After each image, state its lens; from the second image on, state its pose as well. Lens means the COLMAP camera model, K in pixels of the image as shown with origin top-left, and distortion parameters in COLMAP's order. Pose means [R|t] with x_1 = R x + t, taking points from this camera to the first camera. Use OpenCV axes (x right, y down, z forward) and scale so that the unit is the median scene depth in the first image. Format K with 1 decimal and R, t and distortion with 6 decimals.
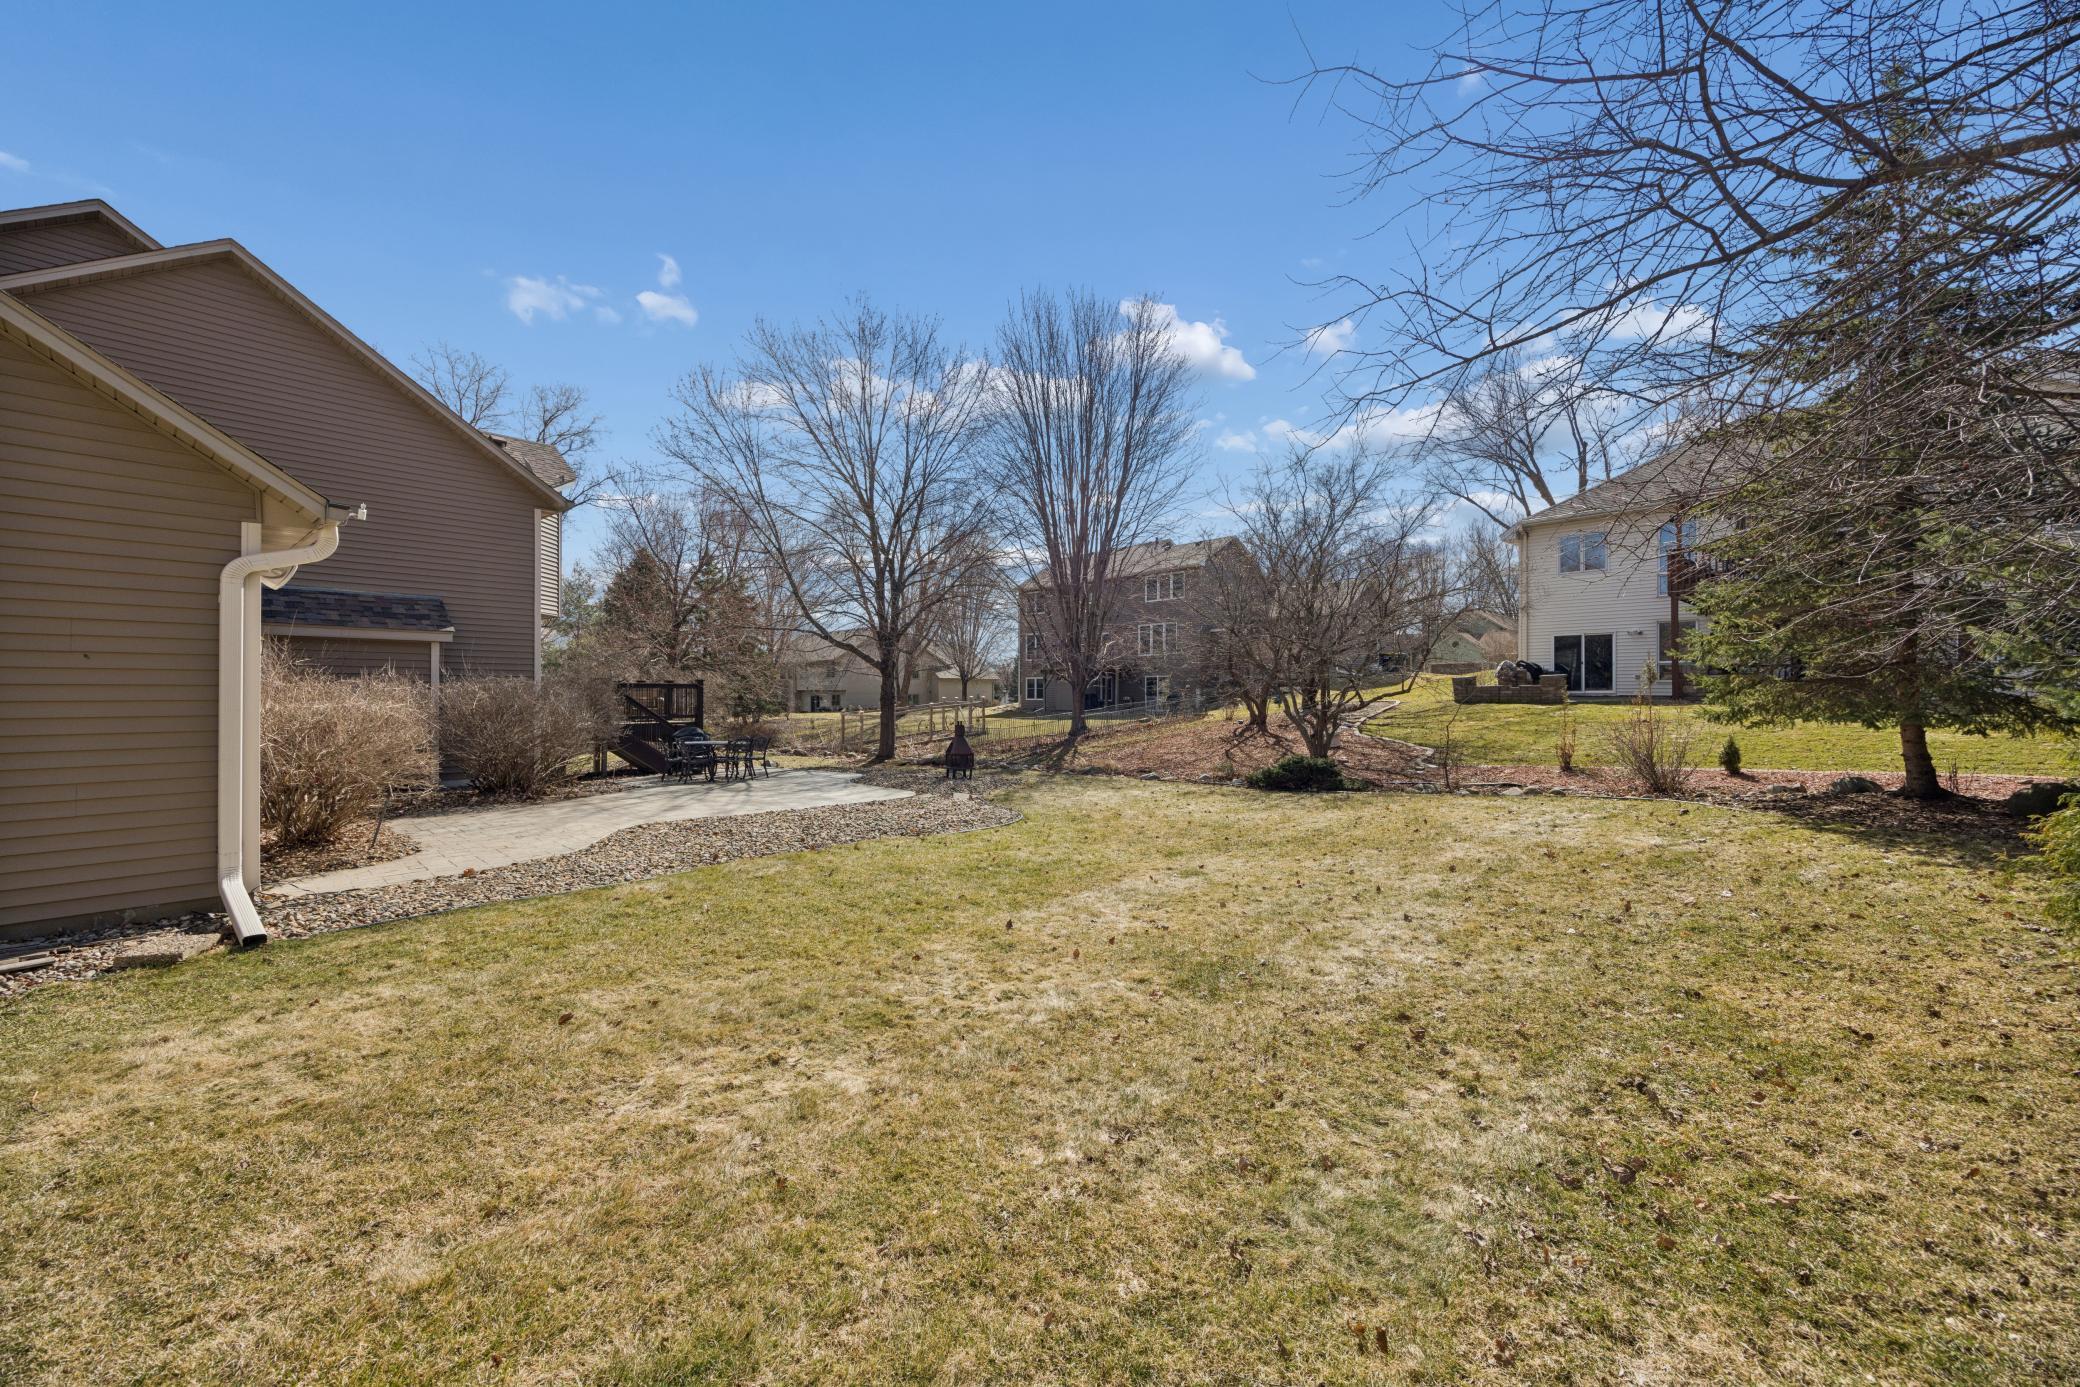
lens RADIAL K [[803.3, 0, 1034.9], [0, 803.3, 694.3], [0, 0, 1]] dist [-0.001221, 0.000019]
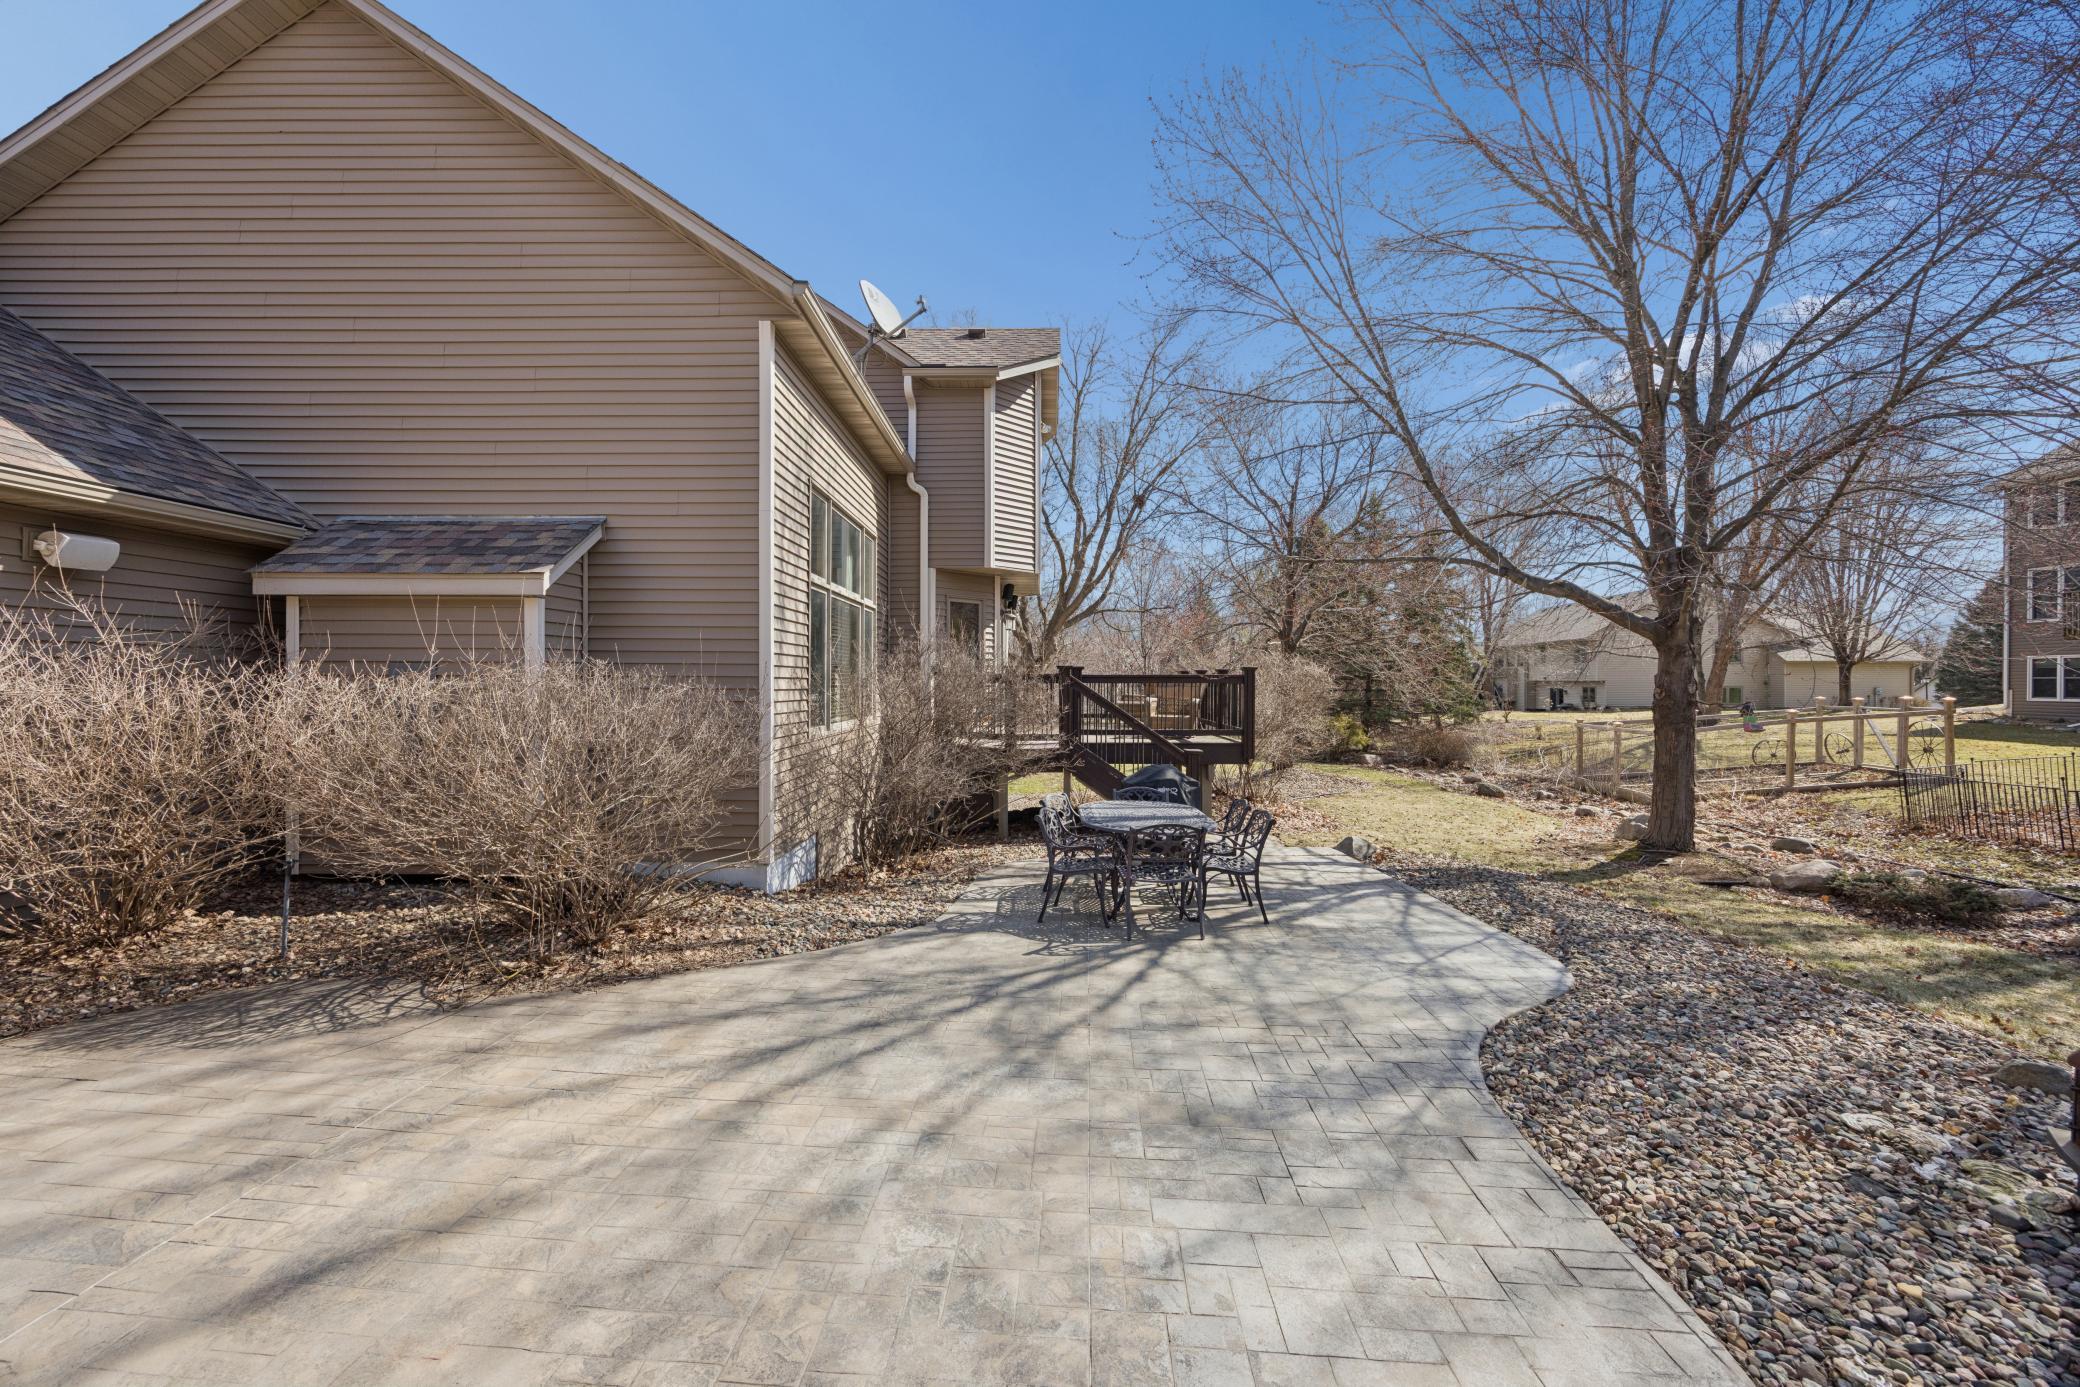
lens RADIAL K [[803.3, 0, 1026.7], [0, 803.3, 691.0], [0, 0, 1]] dist [-0.001221, 0.000019]
pose [[0.648207, 0.004989, -0.761448, -0.078068], [0.000349, 0.999976, 0.006849, -0.004992], [0.761464, -0.004706, 0.648190, 0.441688]]
